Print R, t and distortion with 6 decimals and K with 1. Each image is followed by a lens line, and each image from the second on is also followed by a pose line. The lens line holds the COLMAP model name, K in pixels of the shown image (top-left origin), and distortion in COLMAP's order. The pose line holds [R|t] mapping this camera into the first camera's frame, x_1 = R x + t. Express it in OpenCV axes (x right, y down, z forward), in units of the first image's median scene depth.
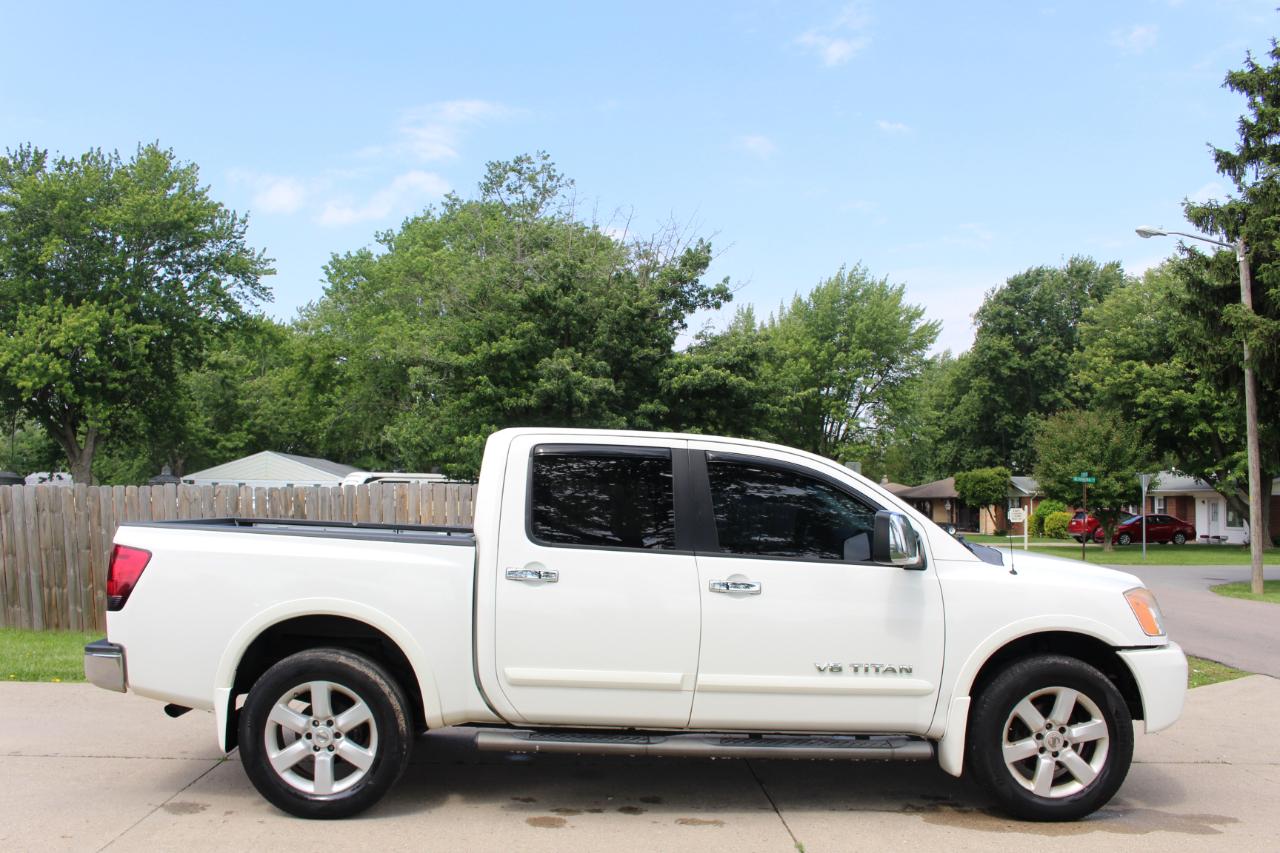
lens RADIAL K [[1082.4, 0, 649.9], [0, 1082.4, 427.0], [0, 0, 1]] dist [-0.127472, -0.000630]
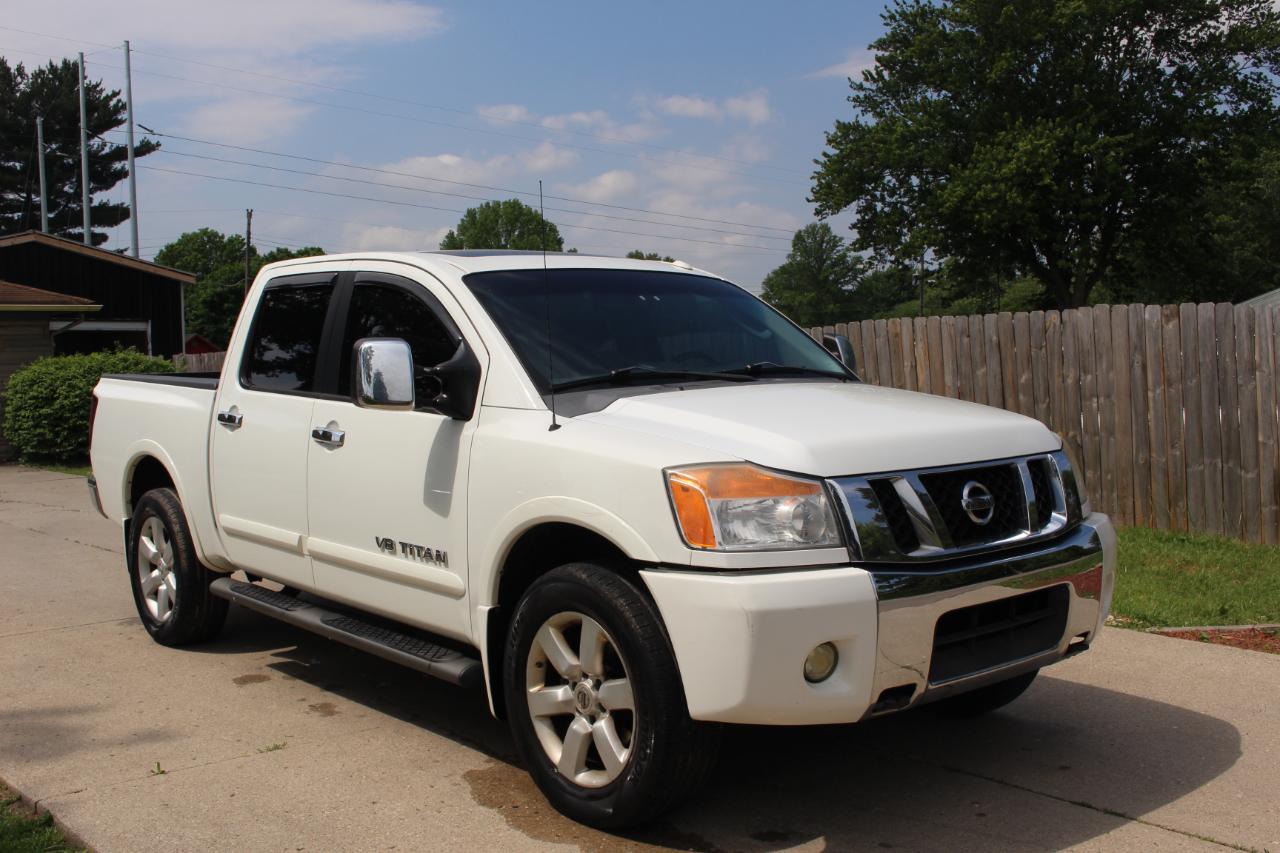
lens RADIAL K [[1332.0, 0, 650.2], [0, 1332.0, 433.1], [0, 0, 1]] dist [-0.048847, 0.000000]
pose [[0.617621, 0.019470, -0.786234, 0.117762], [0.084814, 0.992215, 0.091196, 0.008367], [0.781889, -0.123008, 0.611162, 0.064814]]
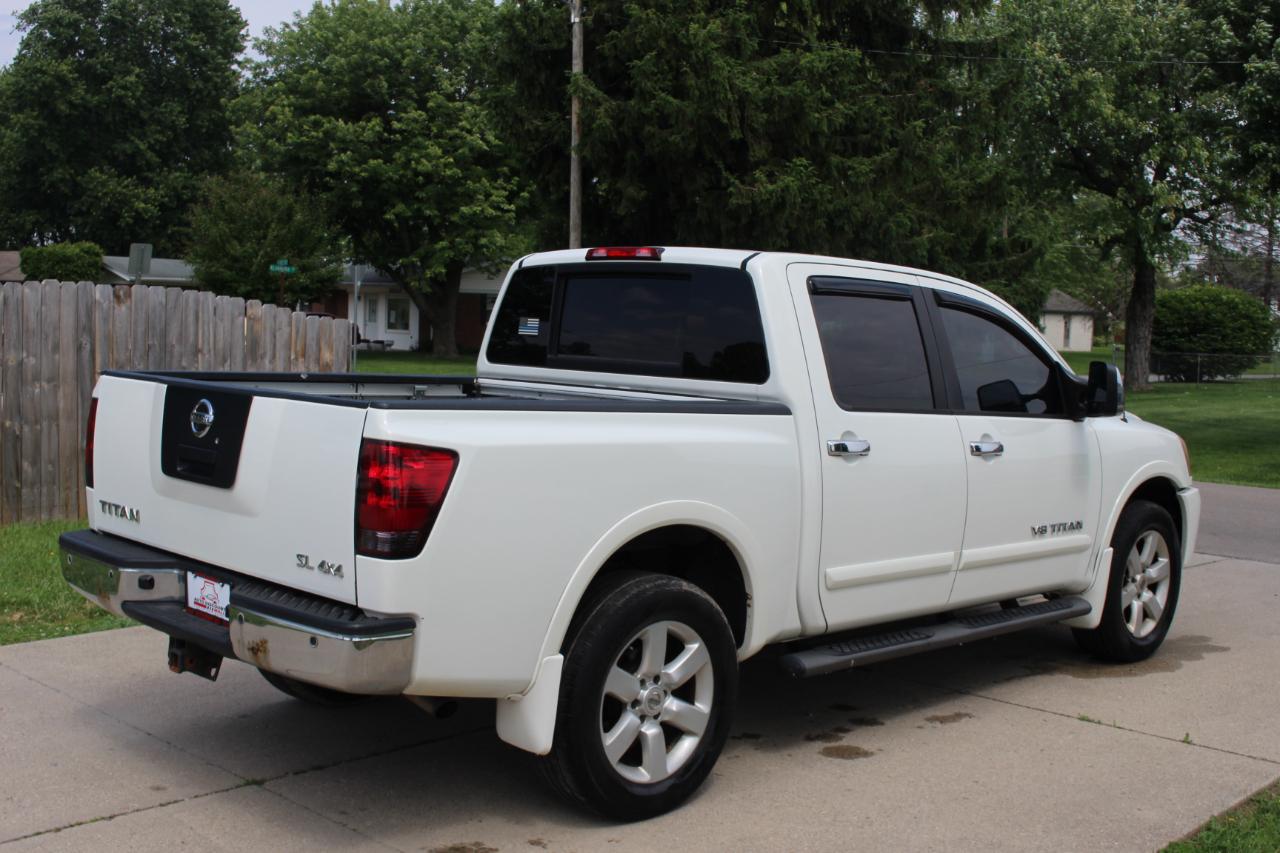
lens RADIAL K [[1466.8, 0, 654.1], [0, 1466.8, 420.3], [0, 0, 1]] dist [-0.129903, 0.000000]
pose [[0.726231, -0.039024, 0.686343, -0.106356], [-0.072956, 0.988374, 0.133393, -0.001655], [-0.683569, -0.146947, 0.714941, 0.038352]]
